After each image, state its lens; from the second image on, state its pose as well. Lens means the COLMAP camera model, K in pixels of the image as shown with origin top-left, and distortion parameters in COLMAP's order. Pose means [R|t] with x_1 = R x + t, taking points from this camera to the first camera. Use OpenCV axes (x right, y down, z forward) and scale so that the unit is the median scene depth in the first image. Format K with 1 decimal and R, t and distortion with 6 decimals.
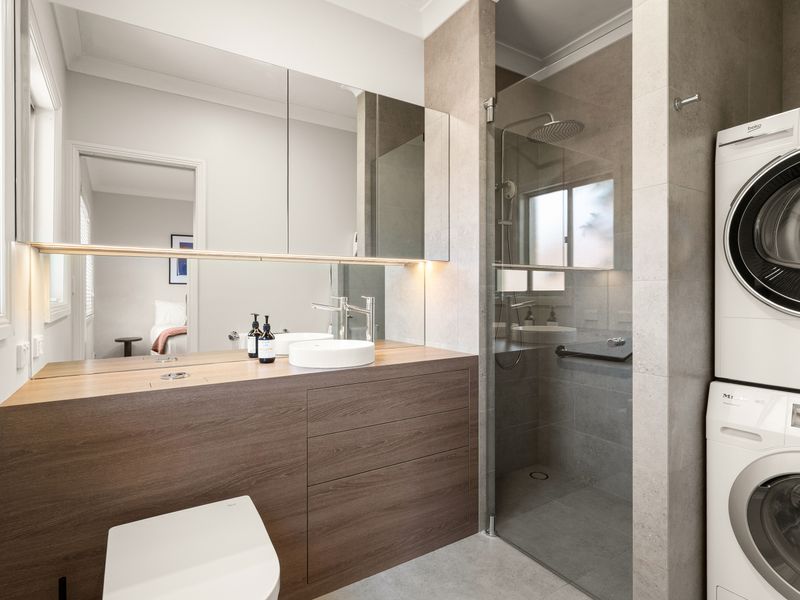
lens RADIAL K [[424.1, 0, 397.2], [0, 424.1, 297.0], [0, 0, 1]] dist [-0.002655, 0.001220]
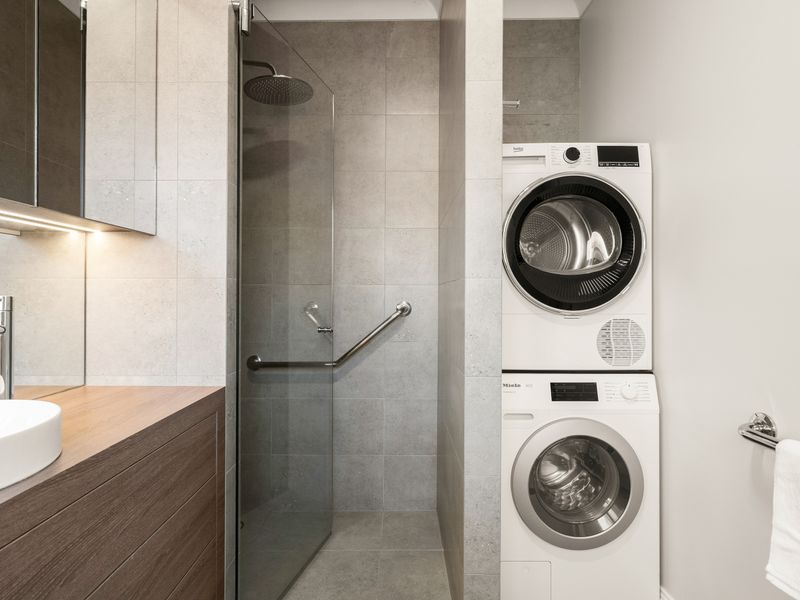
lens RADIAL K [[424.1, 0, 397.2], [0, 424.1, 297.0], [0, 0, 1]] dist [-0.002655, 0.001220]
pose [[0.543361, 0.000658, 0.839499, -0.207790], [0.002674, 0.999993, -0.002515, 0.004291], [-0.839495, 0.003611, 0.543355, 0.434716]]
